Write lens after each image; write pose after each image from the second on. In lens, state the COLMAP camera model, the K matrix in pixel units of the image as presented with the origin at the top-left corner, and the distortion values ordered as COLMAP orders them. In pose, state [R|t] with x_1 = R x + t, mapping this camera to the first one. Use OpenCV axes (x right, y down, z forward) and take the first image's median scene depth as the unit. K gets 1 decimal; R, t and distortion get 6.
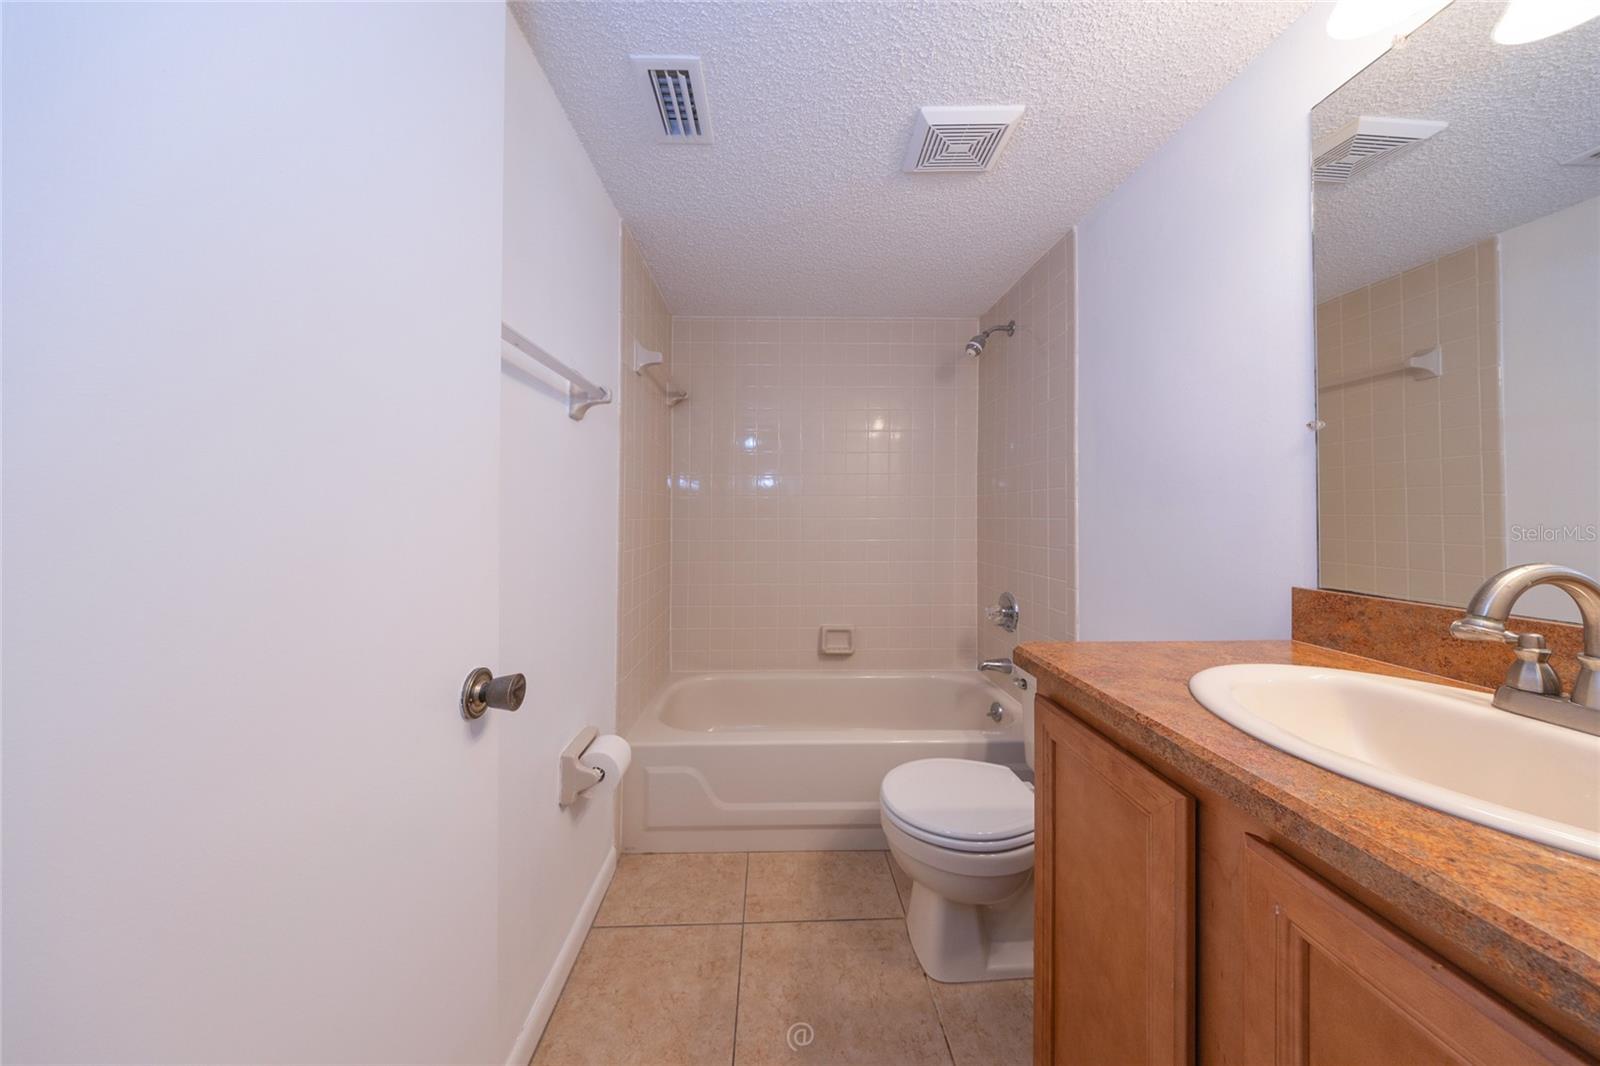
lens RADIAL K [[487.8, 0, 800.0], [0, 487.8, 533.0], [0, 0, 1]] dist [-0.001341, -0.000051]
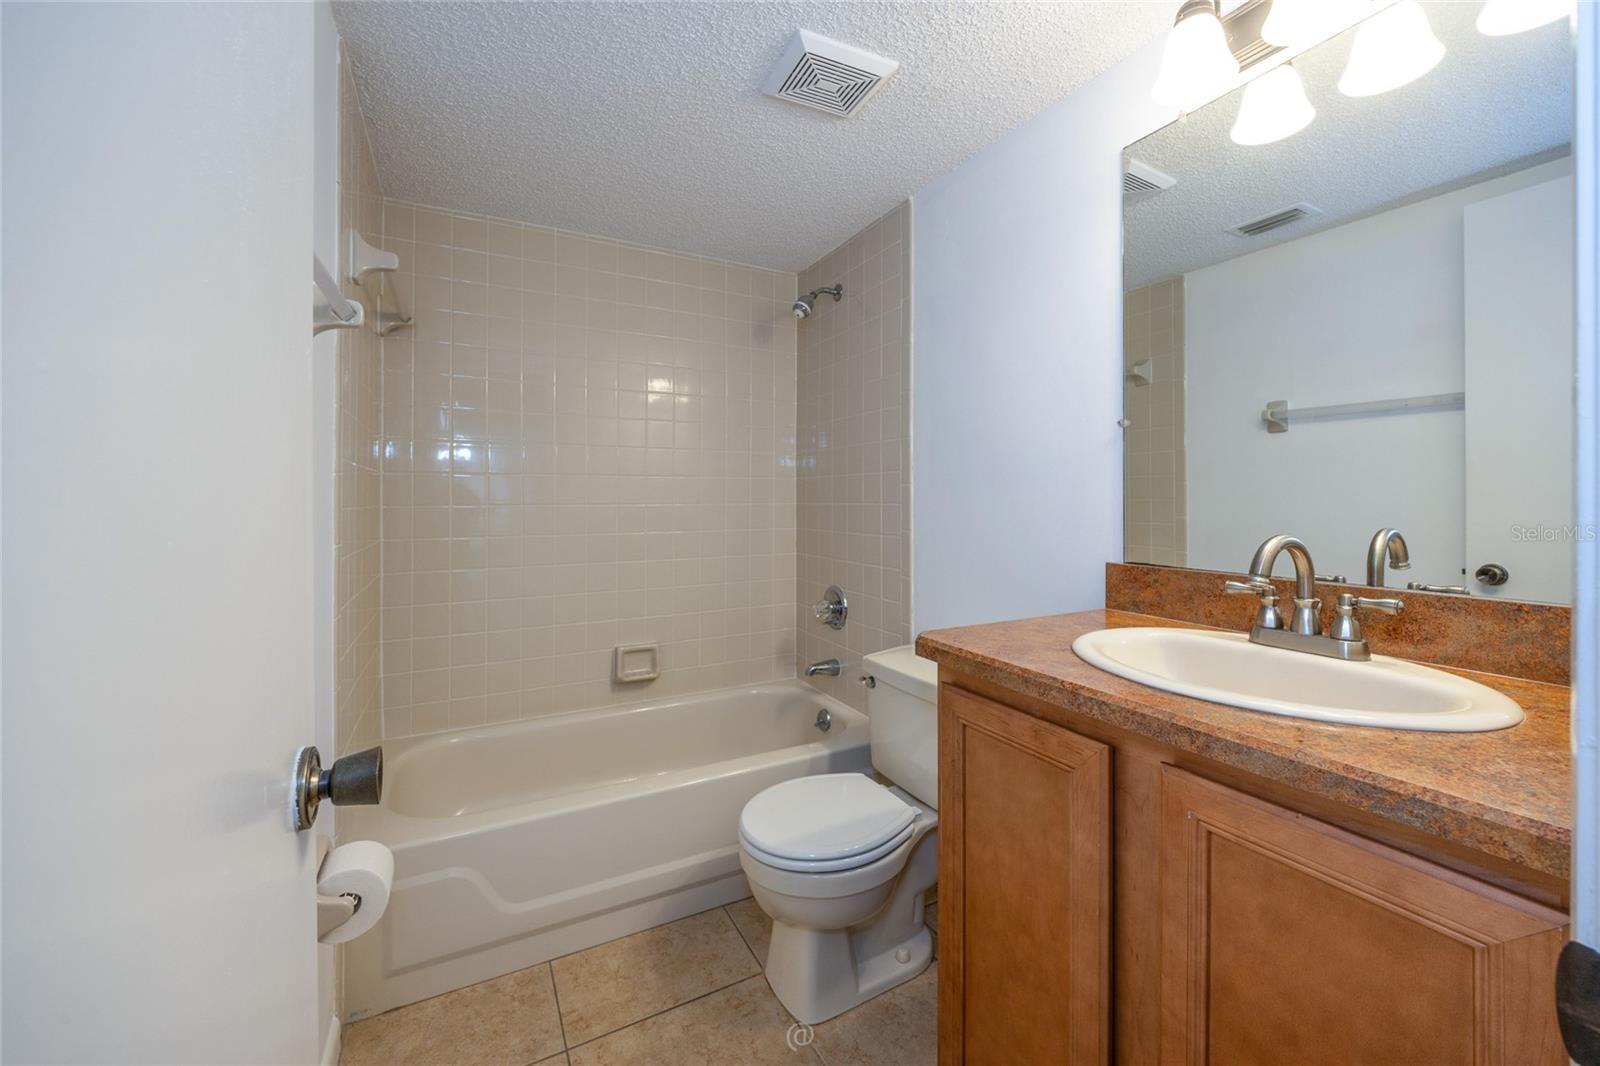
lens RADIAL K [[617.5, 0, 800.0], [0, 617.5, 533.0], [0, 0, 1]] dist [0.008749, -0.009310]
pose [[0.897573, -0.025336, 0.440137, -0.253081], [0.018211, 0.999626, 0.020404, -0.001908], [-0.440489, -0.010299, 0.897699, 0.006222]]
